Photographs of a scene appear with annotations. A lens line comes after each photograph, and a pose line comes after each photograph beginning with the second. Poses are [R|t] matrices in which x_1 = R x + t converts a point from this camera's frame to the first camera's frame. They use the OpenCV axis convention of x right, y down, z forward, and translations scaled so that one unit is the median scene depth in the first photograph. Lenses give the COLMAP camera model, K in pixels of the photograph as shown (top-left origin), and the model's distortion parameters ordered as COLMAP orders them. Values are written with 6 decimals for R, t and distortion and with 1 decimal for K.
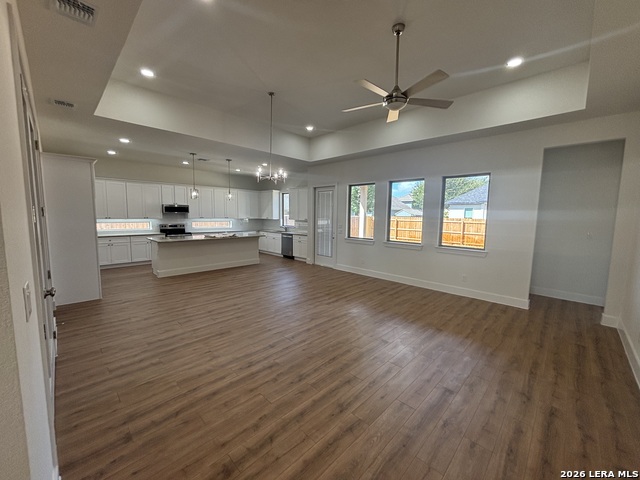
lens RADIAL K [[259.3, 0, 320.7], [0, 259.3, 238.5], [0, 0, 1]] dist [0.000040, -0.000328]
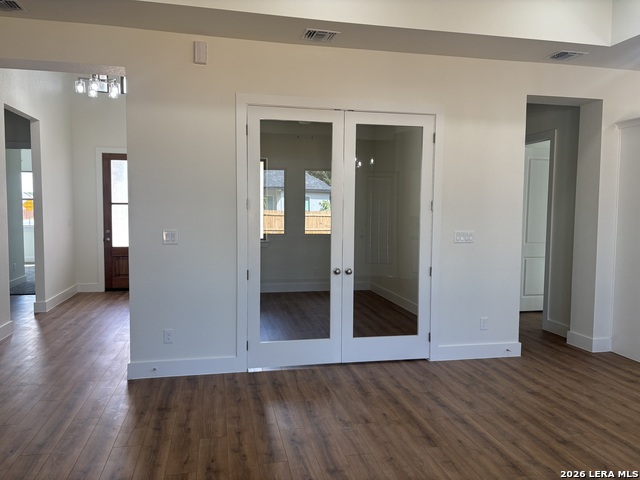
lens RADIAL K [[476.9, 0, 317.4], [0, 476.9, 233.5], [0, 0, 1]] dist [0.048640, -0.048696]
pose [[-0.558549, 0.024969, -0.829096, 0.215498], [-0.094363, 0.991145, 0.093420, -0.041971], [0.824087, 0.130415, -0.551247, 0.536505]]
